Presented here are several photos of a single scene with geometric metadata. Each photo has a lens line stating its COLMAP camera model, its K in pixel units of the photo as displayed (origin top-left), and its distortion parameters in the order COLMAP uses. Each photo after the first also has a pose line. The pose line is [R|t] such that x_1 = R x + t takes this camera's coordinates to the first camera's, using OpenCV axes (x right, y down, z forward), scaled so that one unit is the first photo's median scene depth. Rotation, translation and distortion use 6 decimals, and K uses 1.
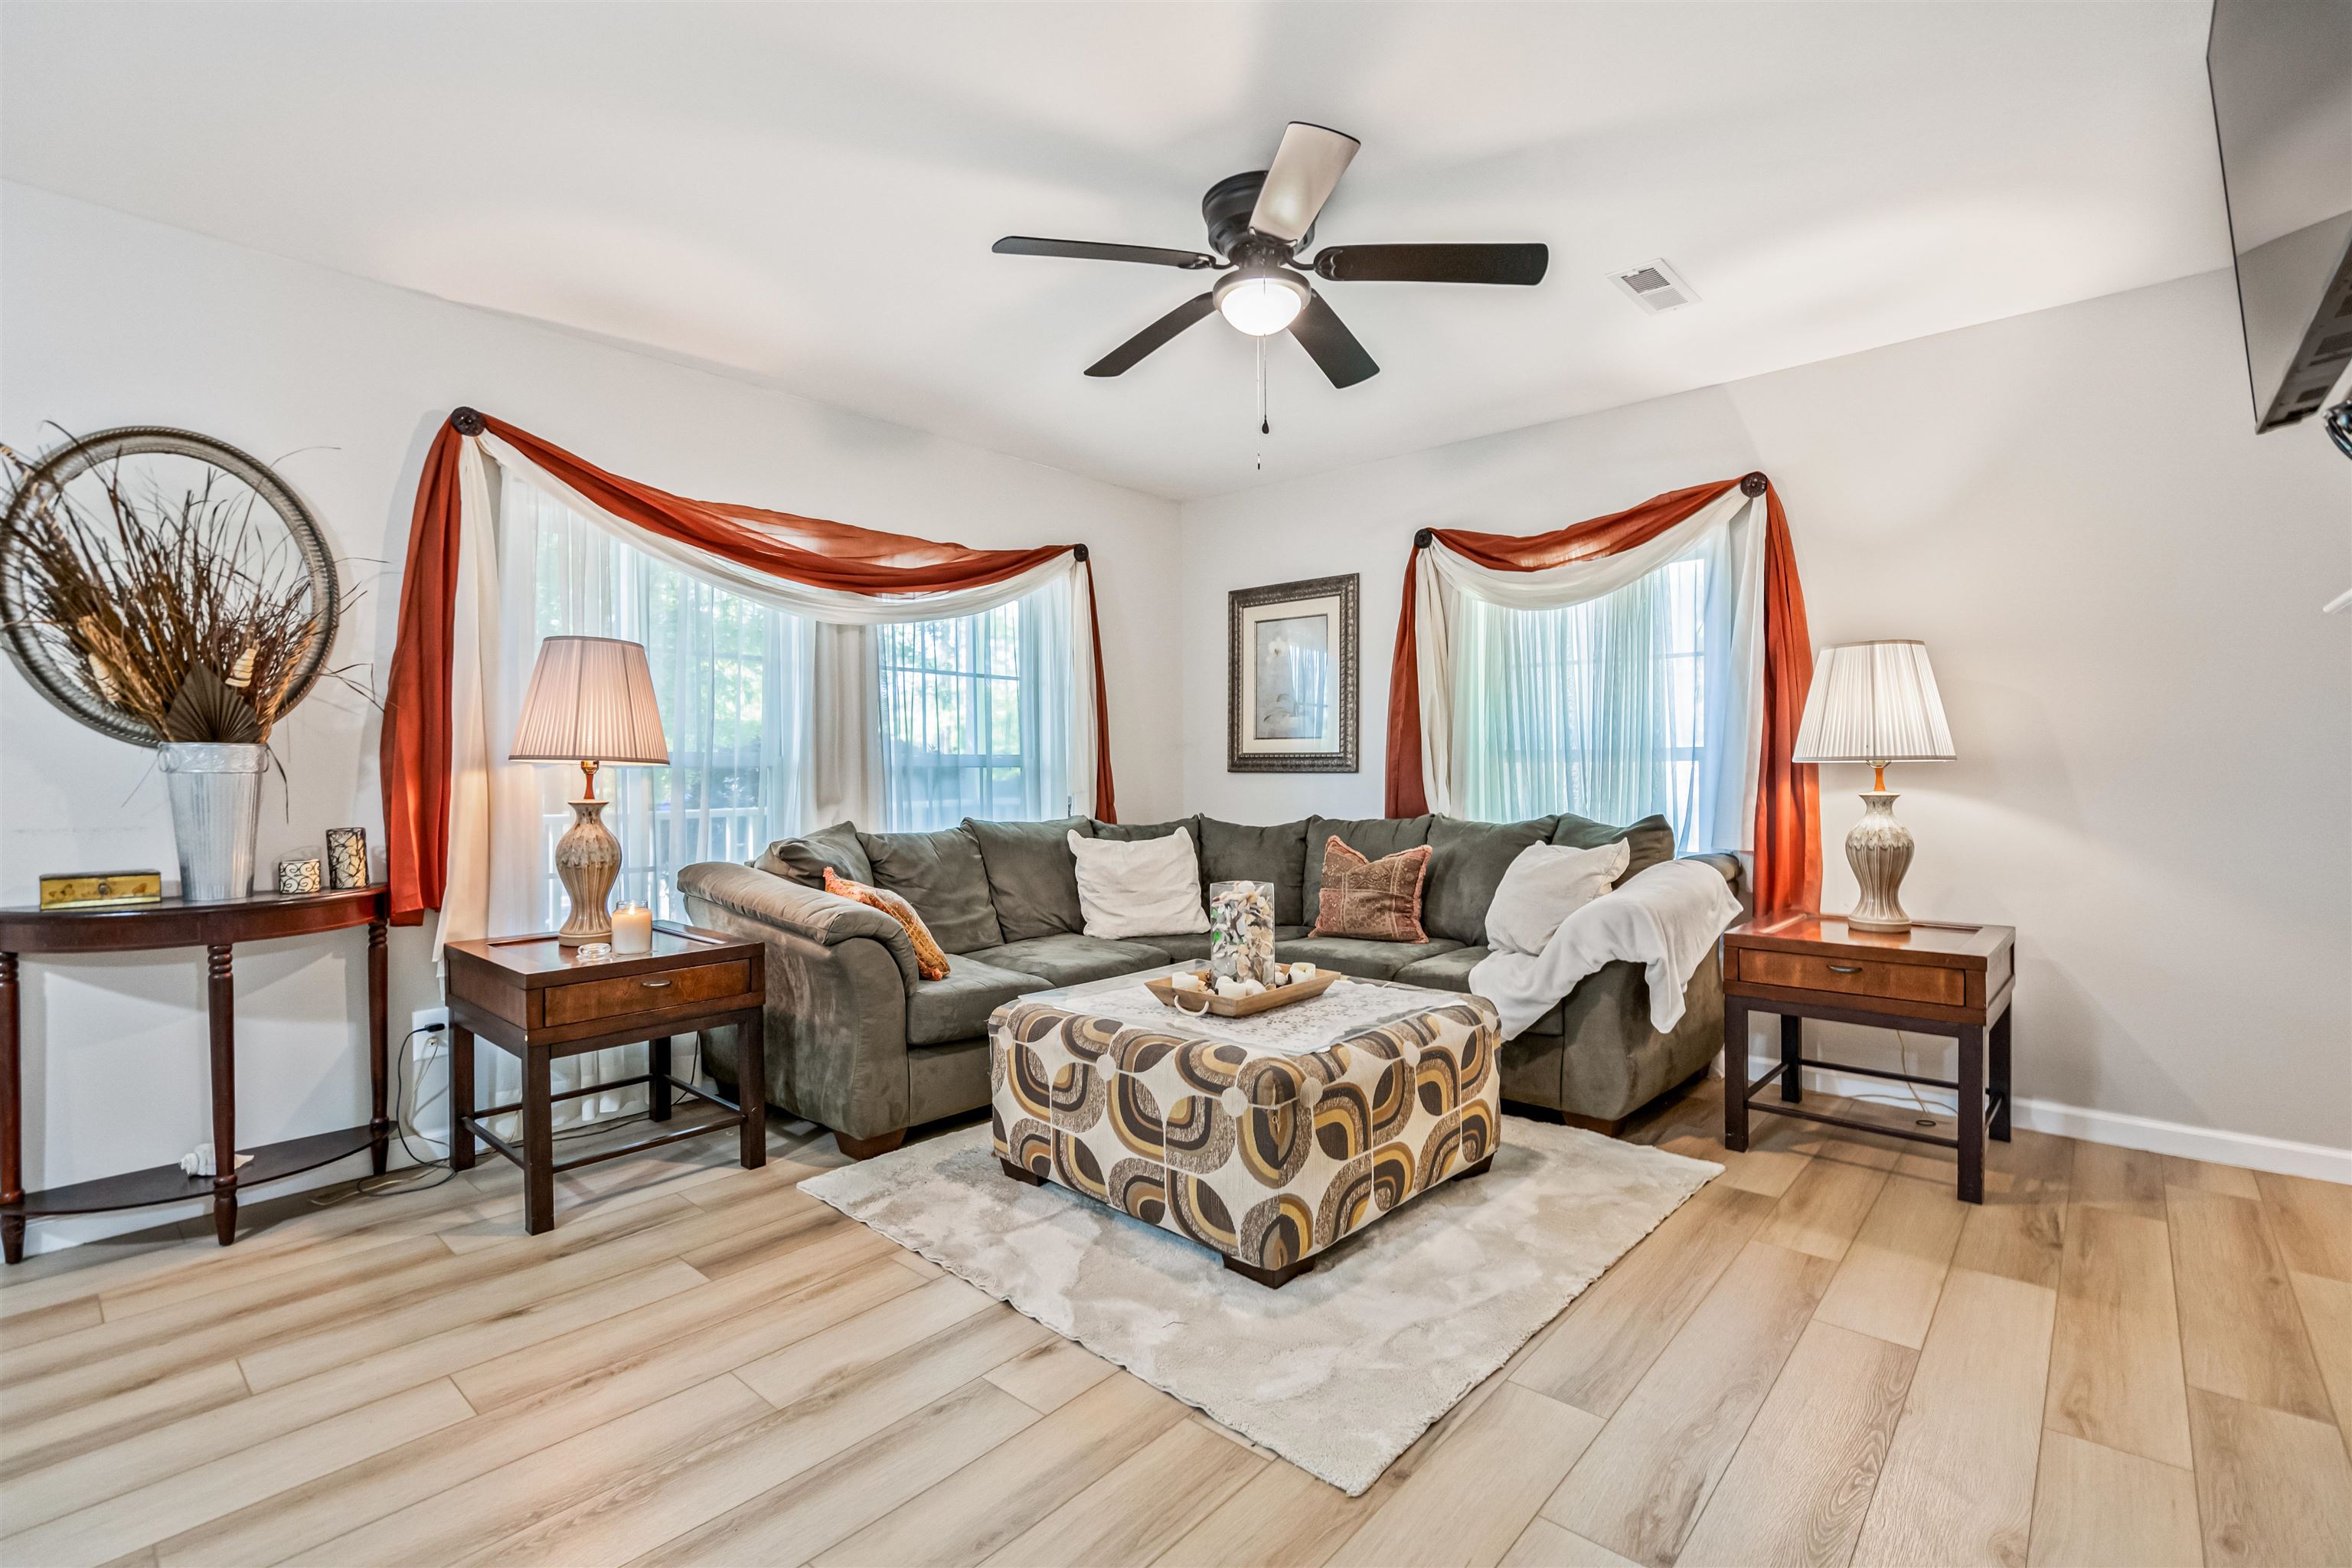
lens RADIAL K [[1070.2, 0, 1176.0], [0, 1070.2, 784.0], [0, 0, 1]] dist [-0.005544, -0.000171]
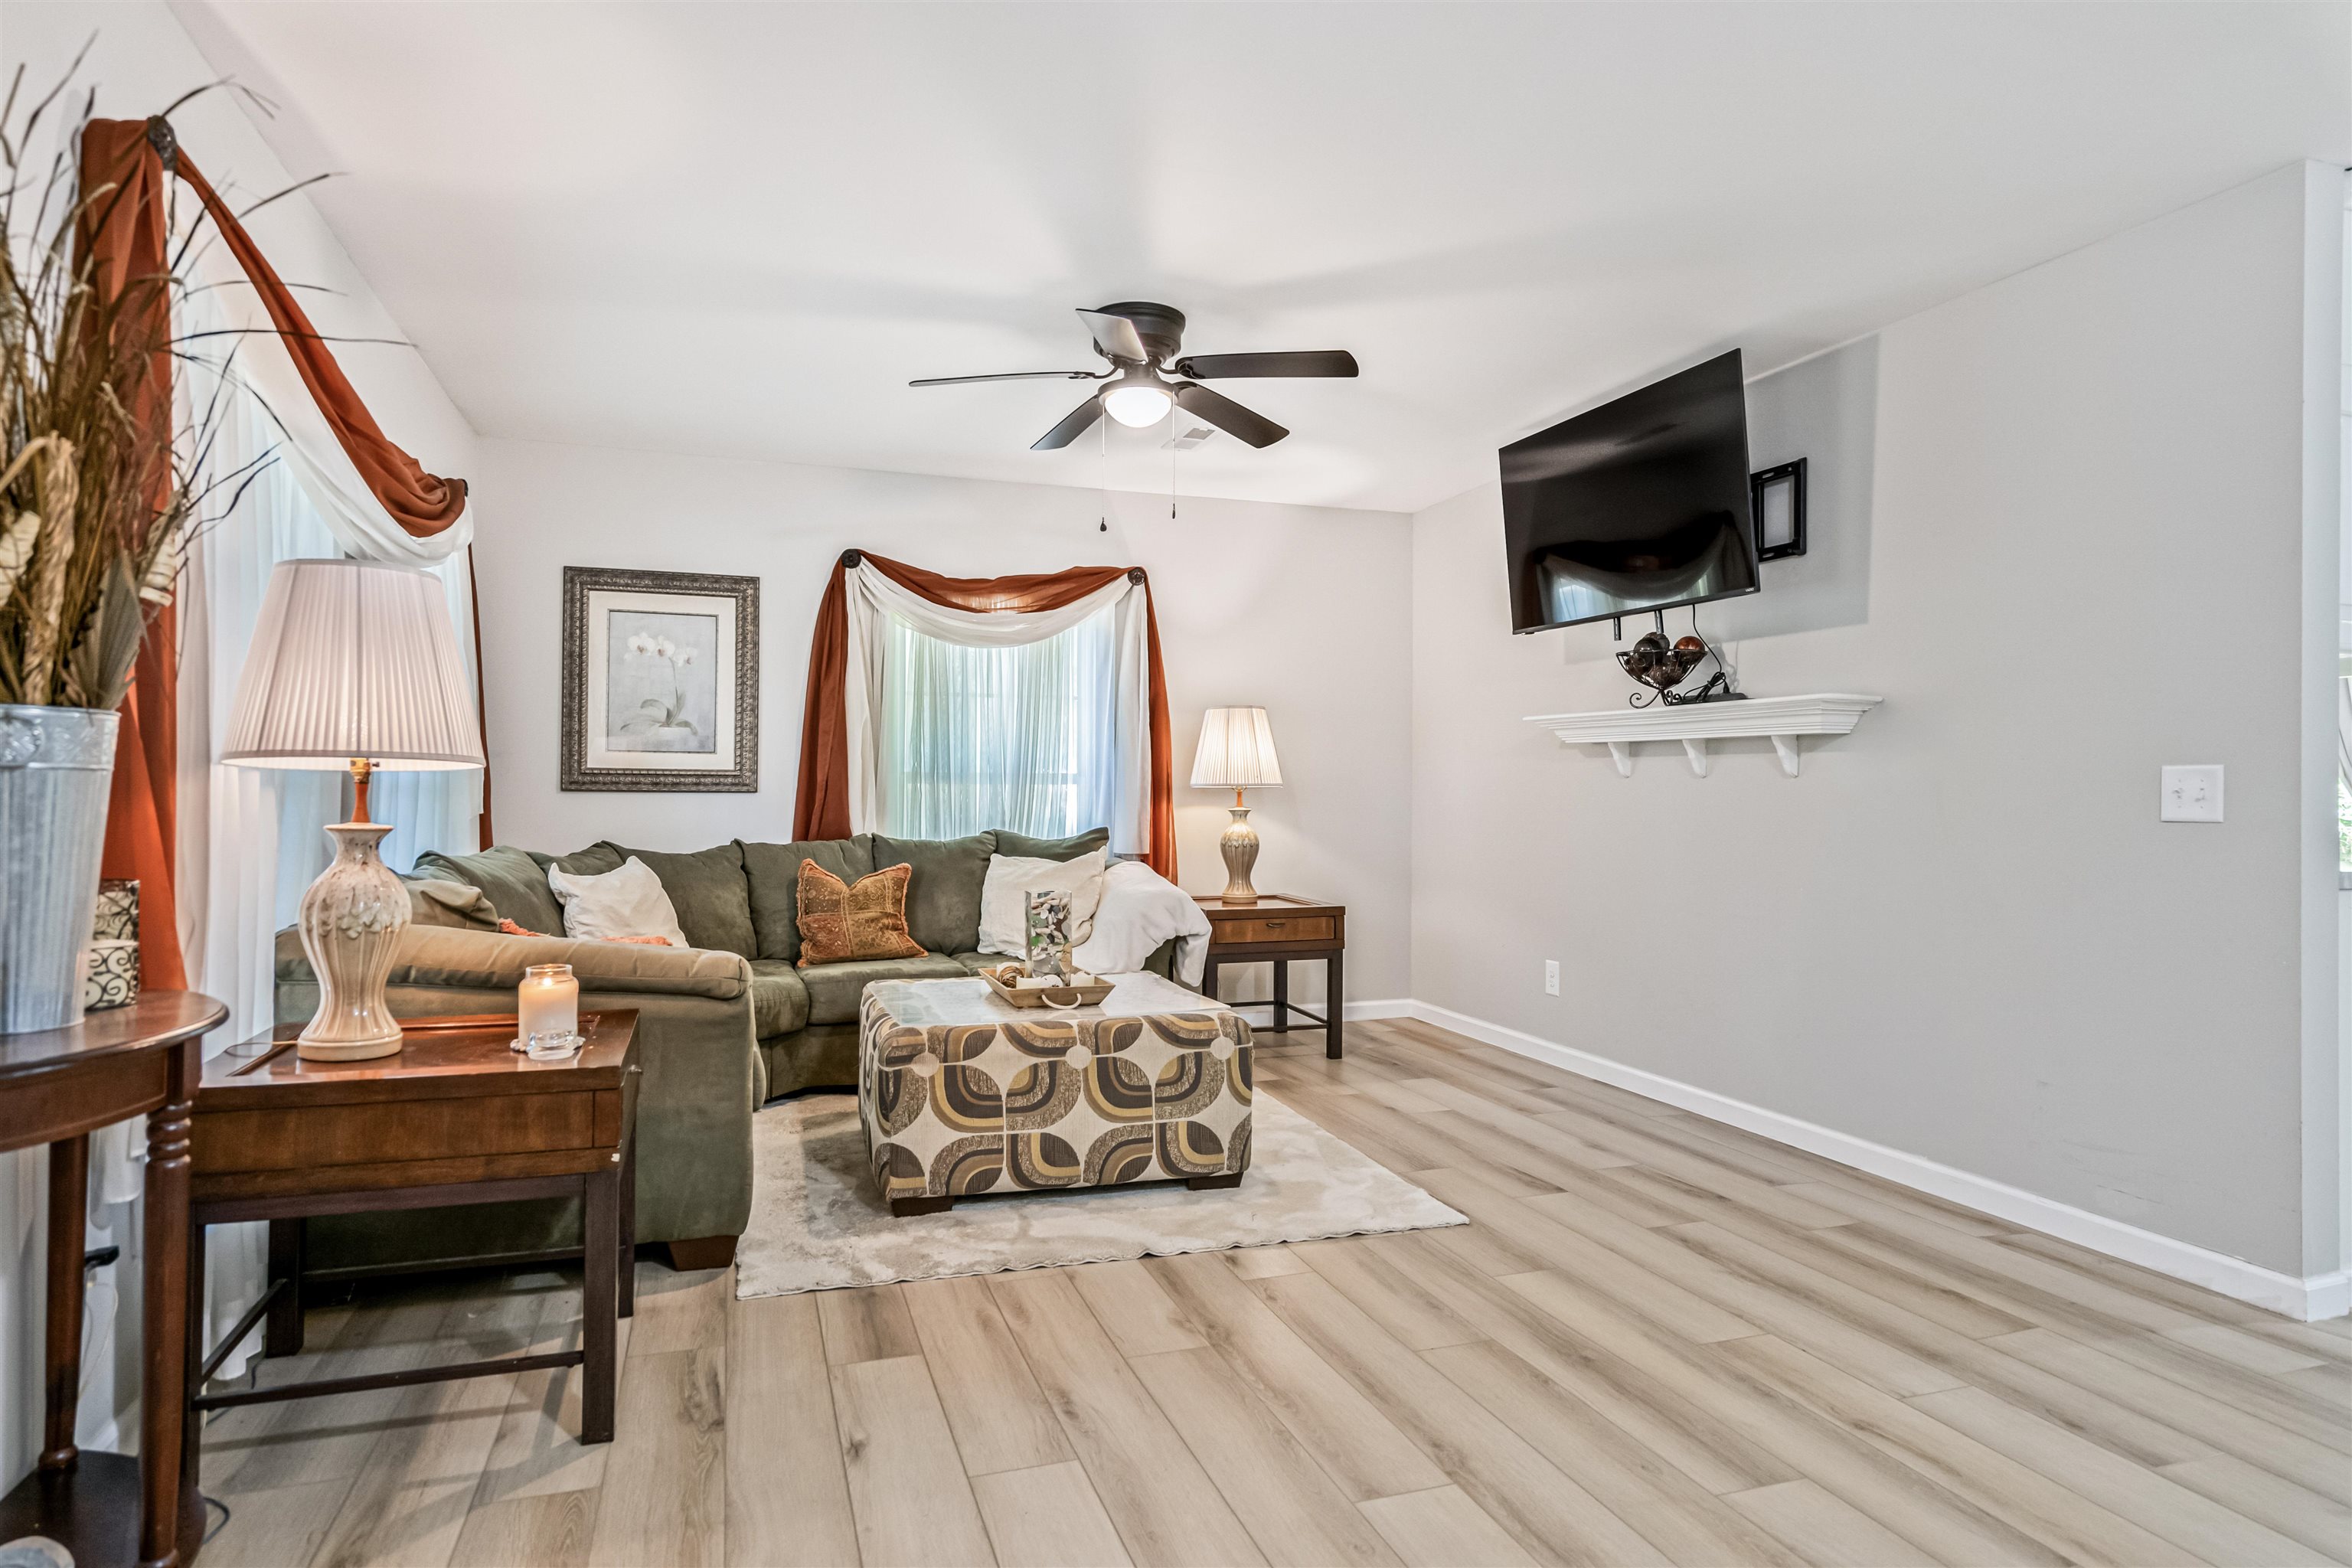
lens RADIAL K [[1303.1, 0, 1176.0], [0, 1303.1, 784.0], [0, 0, 1]] dist [0.003432, 0.000492]
pose [[0.487452, 0.013311, 0.873048, -0.997265], [0.006352, 0.999803, -0.018791, 0.008209], [-0.873127, 0.014705, 0.487271, 0.214195]]
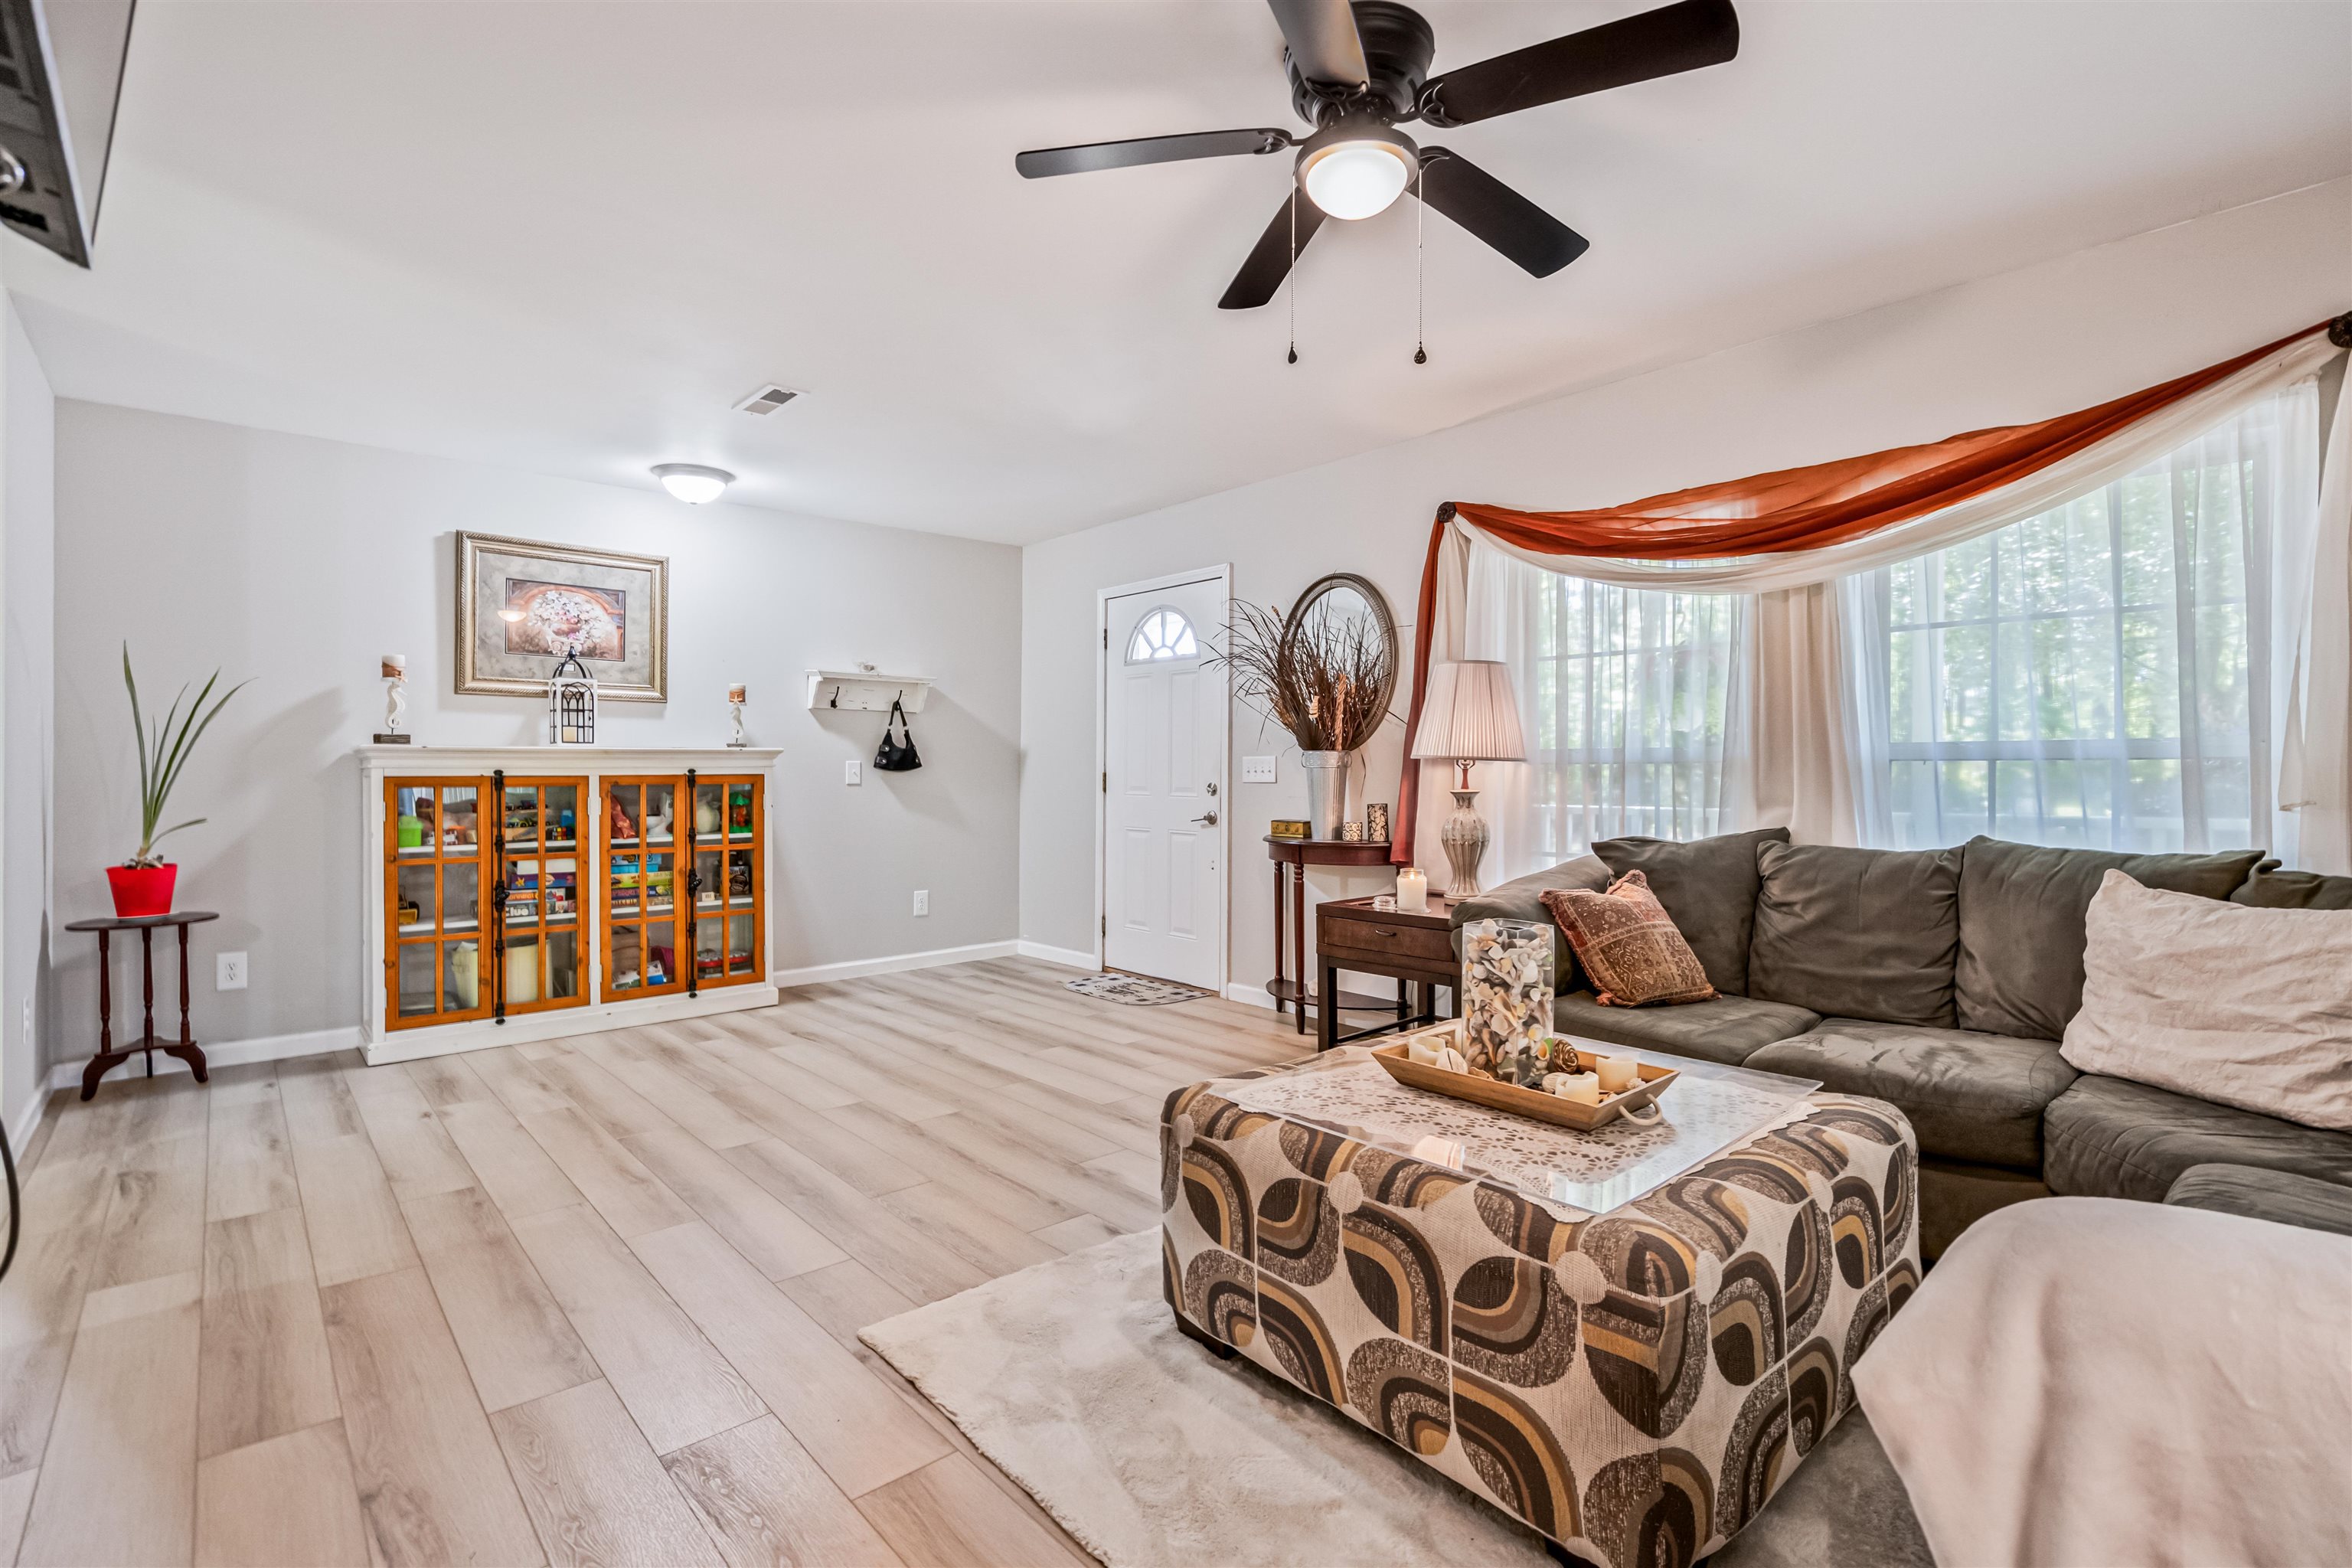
lens RADIAL K [[1074.4, 0, 1176.0], [0, 1074.4, 784.0], [0, 0, 1]] dist [-0.002850, -0.000136]
pose [[-0.117192, 0.015297, -0.992991, 0.751974], [-0.011962, 0.999787, 0.016813, -0.009201], [0.993037, 0.013849, -0.116985, 0.822962]]
